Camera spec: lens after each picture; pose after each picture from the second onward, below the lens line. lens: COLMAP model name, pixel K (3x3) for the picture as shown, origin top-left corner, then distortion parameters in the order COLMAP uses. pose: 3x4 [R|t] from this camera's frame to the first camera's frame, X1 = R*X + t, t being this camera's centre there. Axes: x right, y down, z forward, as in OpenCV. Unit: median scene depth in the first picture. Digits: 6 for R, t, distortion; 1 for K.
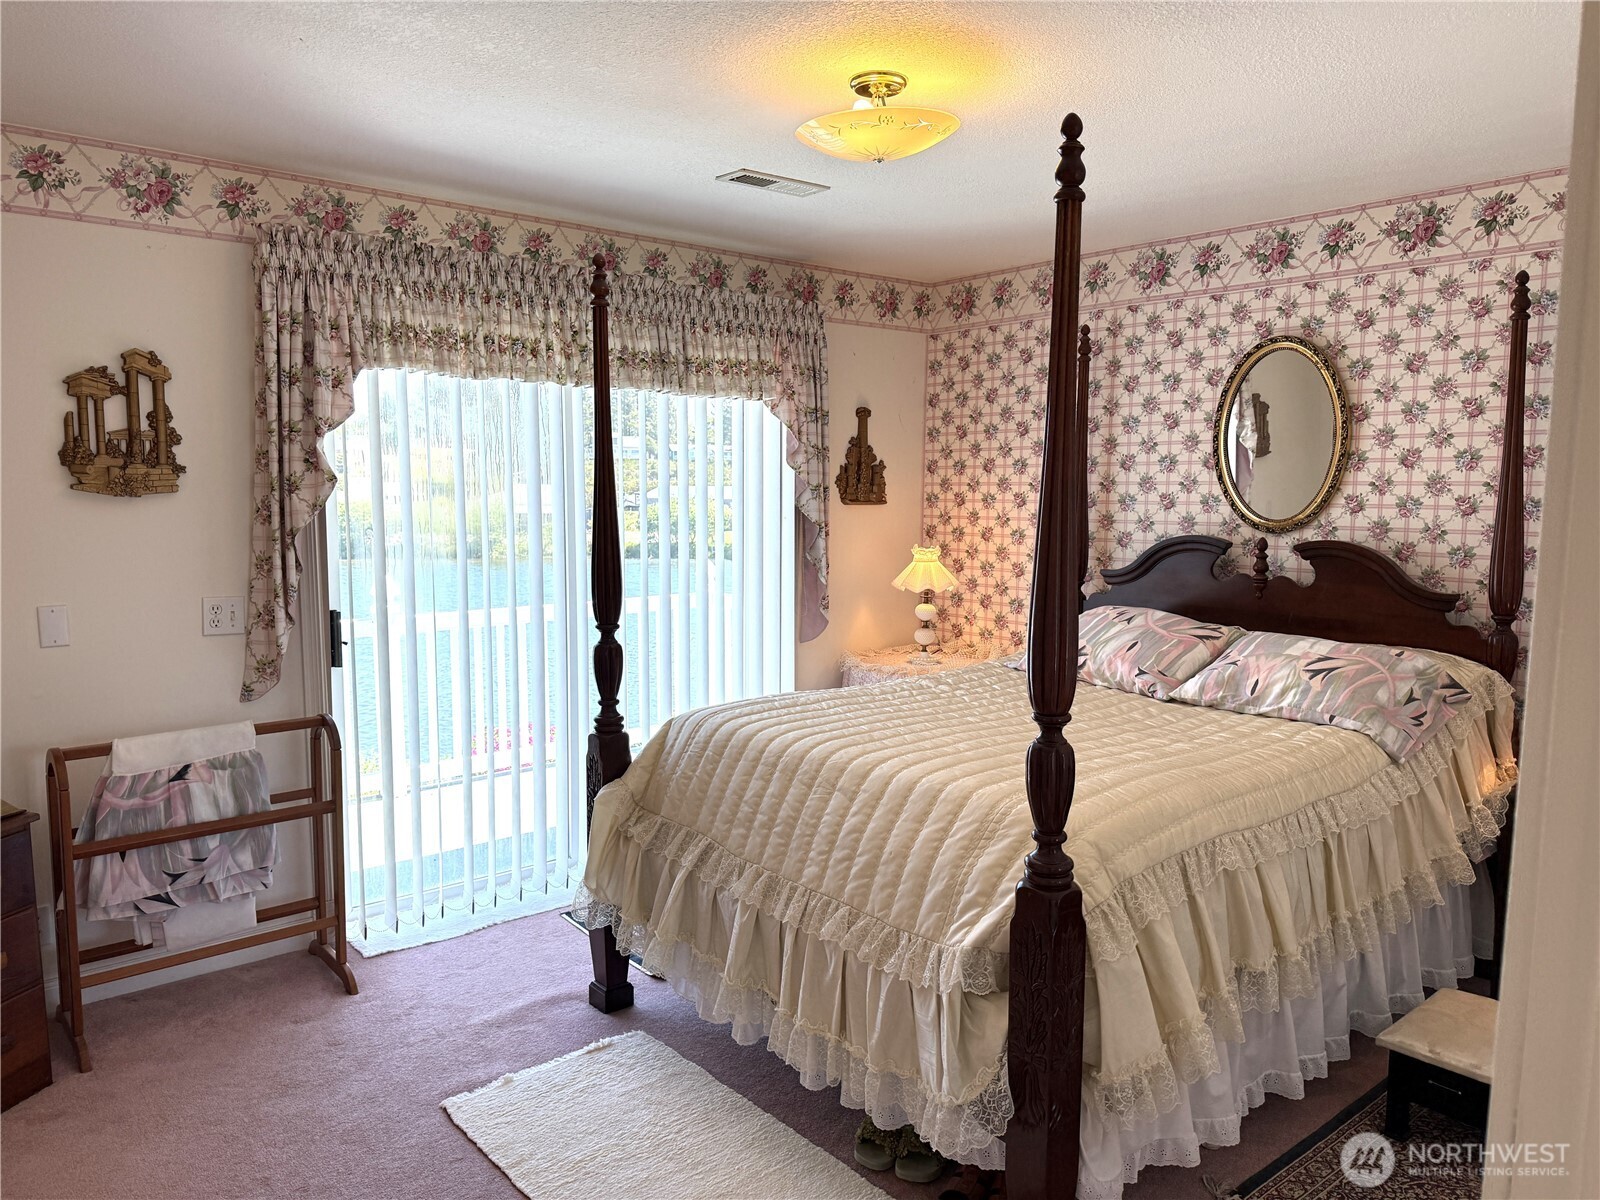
lens RADIAL K [[1120.9, 0, 799.6], [0, 1120.9, 606.8], [0, 0, 1]] dist [0.019492, -0.051755]
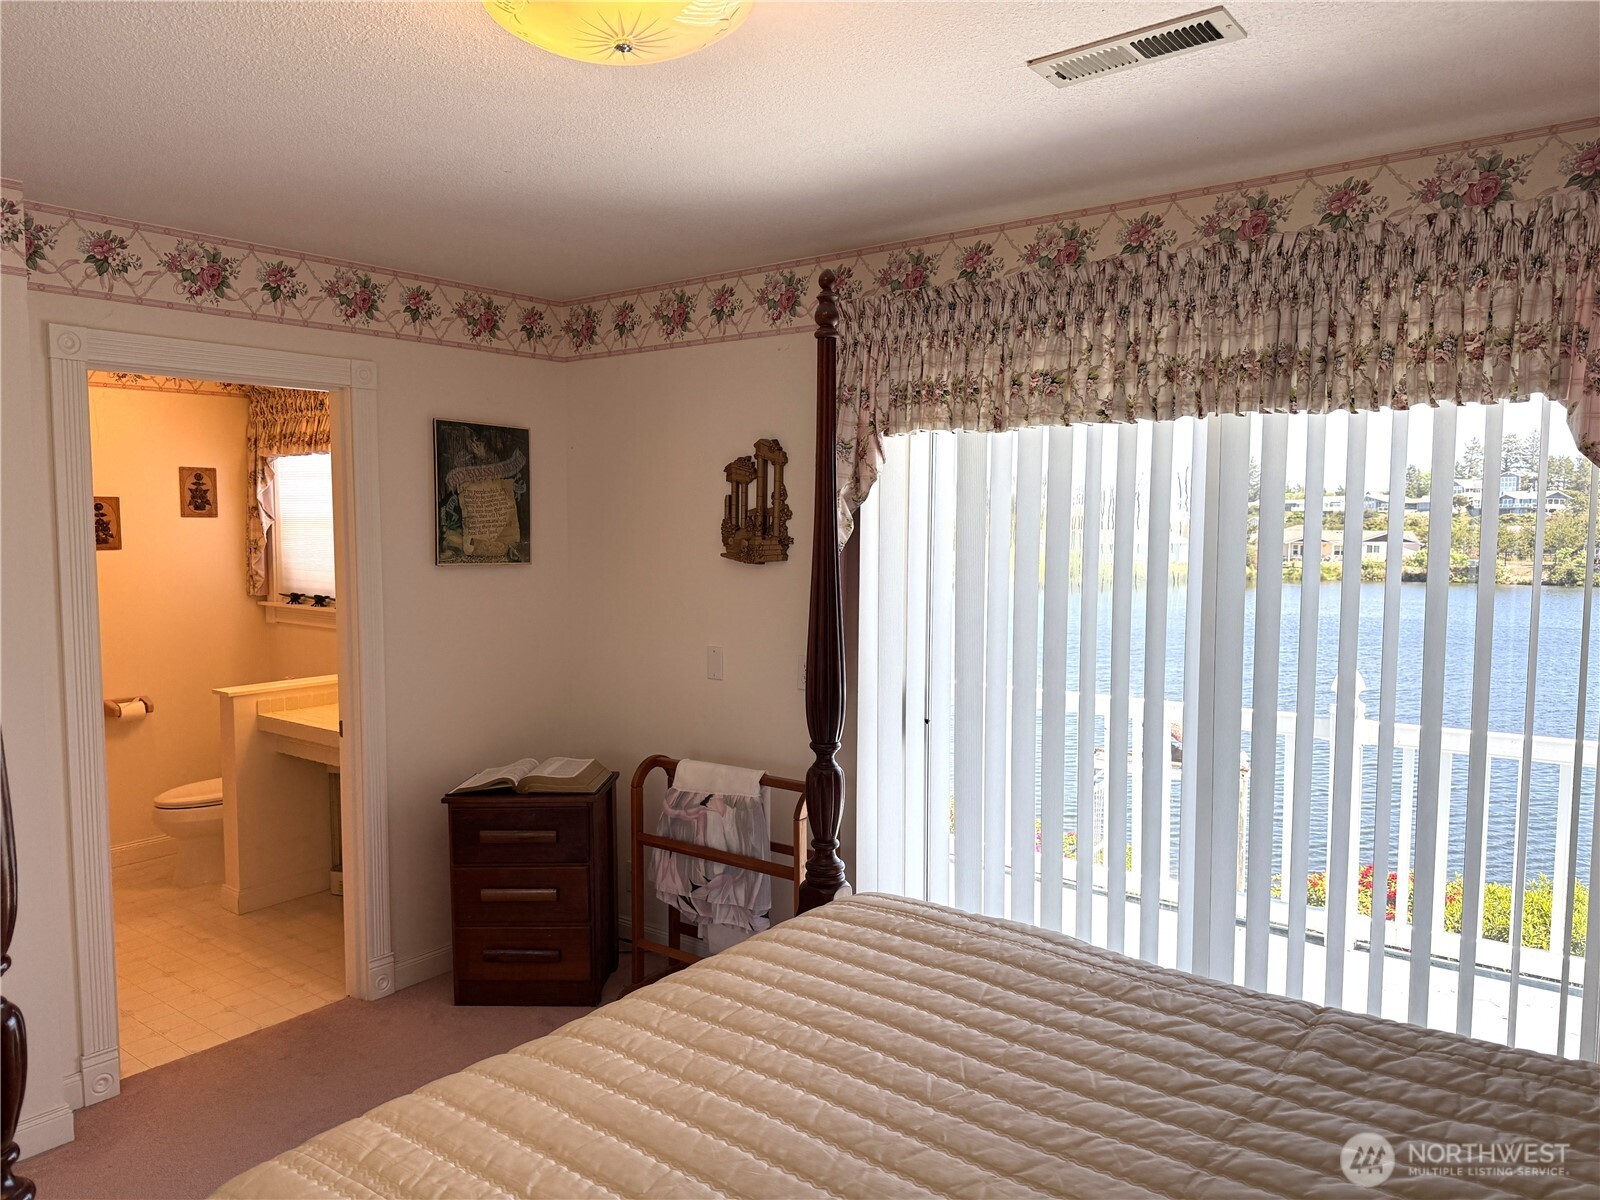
lens RADIAL K [[1120.9, 0, 748.9], [0, 1120.9, 599.4], [0, 0, 1]] dist [0.019492, -0.051755]
pose [[0.192073, 0.067388, -0.979064, 0.551464], [-0.085035, 0.995030, 0.051805, -0.117855], [0.977690, 0.073304, 0.196849, 0.739572]]
